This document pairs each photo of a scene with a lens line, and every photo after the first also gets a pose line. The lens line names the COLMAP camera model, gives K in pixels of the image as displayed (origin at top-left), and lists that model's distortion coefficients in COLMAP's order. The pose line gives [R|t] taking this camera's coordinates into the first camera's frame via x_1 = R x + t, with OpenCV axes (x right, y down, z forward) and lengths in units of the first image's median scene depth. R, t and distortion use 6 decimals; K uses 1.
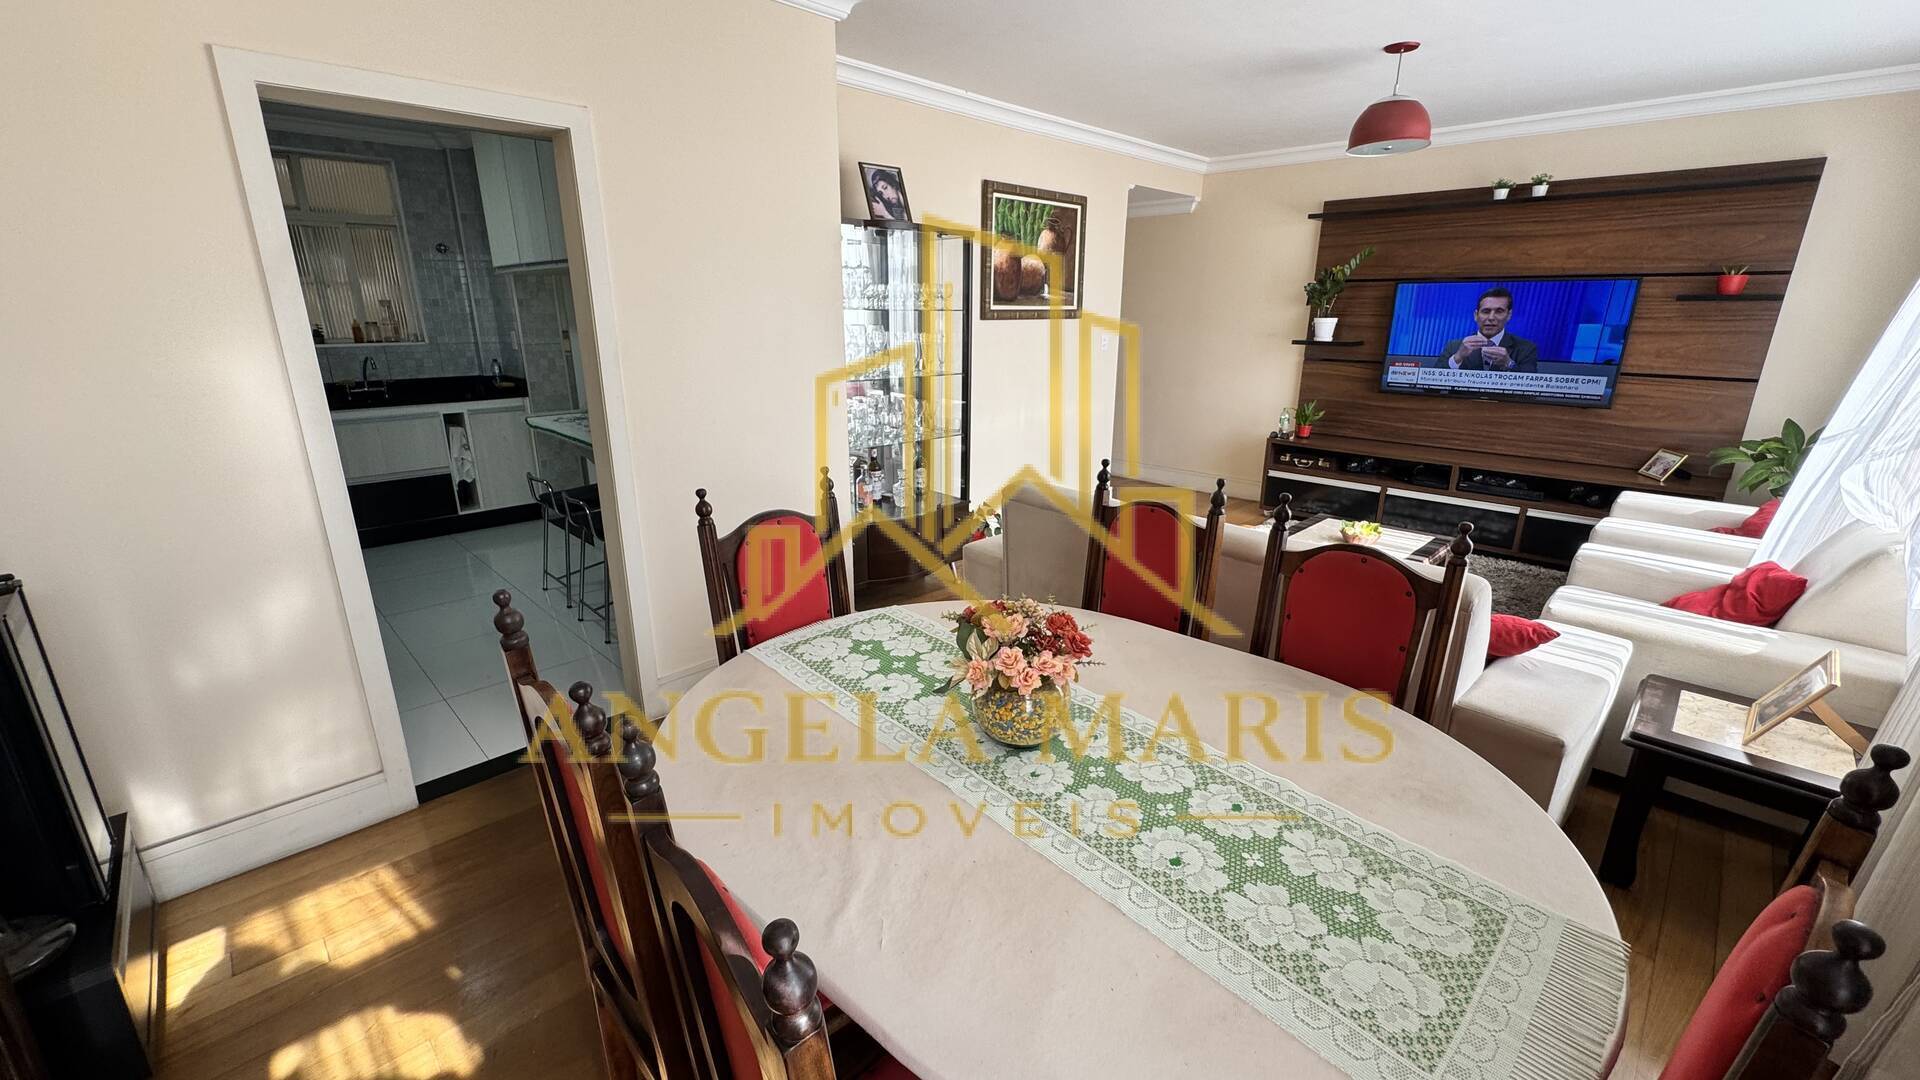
lens RADIAL K [[767.6, 0, 959.4], [0, 767.6, 539.9], [0, 0, 1]] dist [-0.002434, -0.000038]
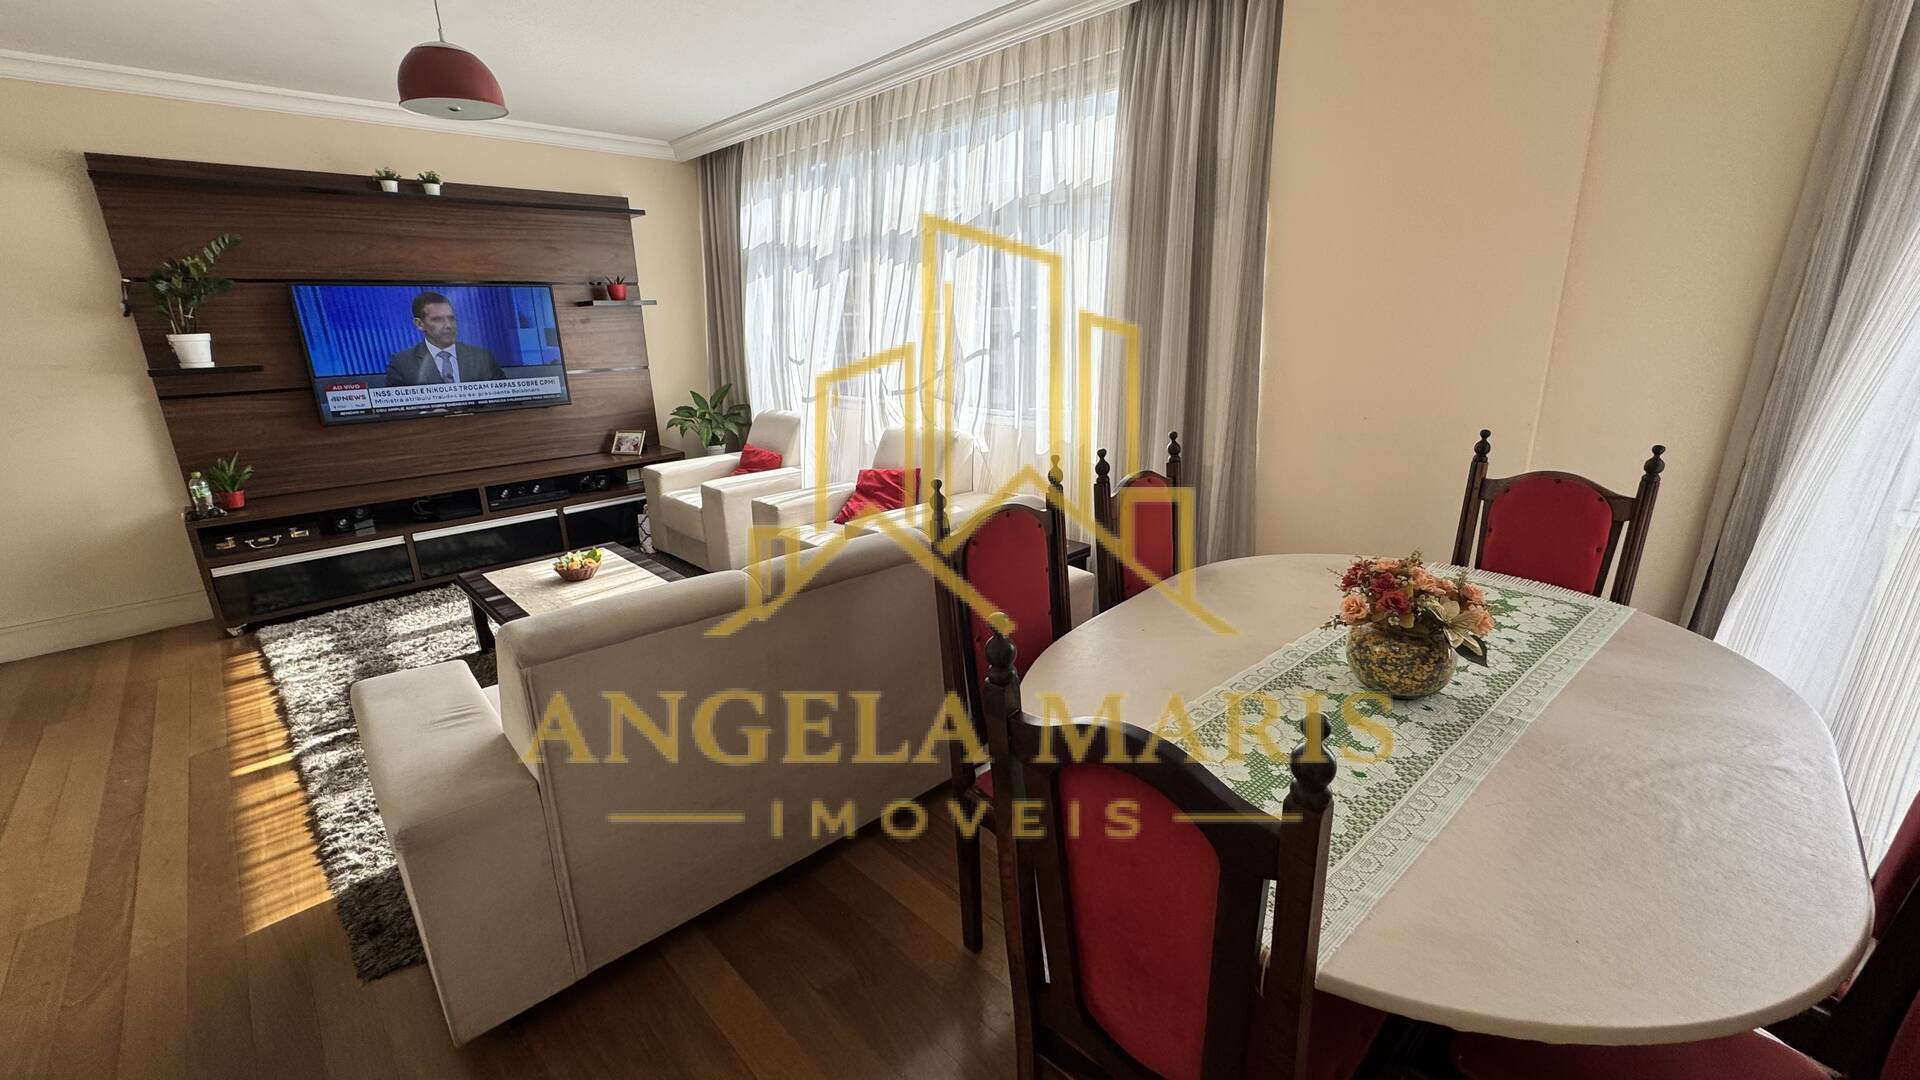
lens RADIAL K [[758.5, 0, 967.5], [0, 758.5, 537.4], [0, 0, 1]] dist [-0.000302, 0.000015]
pose [[0.017780, -0.282663, 0.959055, -0.221701], [0.315459, 0.911799, 0.262886, -0.095902], [-0.948773, 0.297868, 0.105380, 0.372288]]
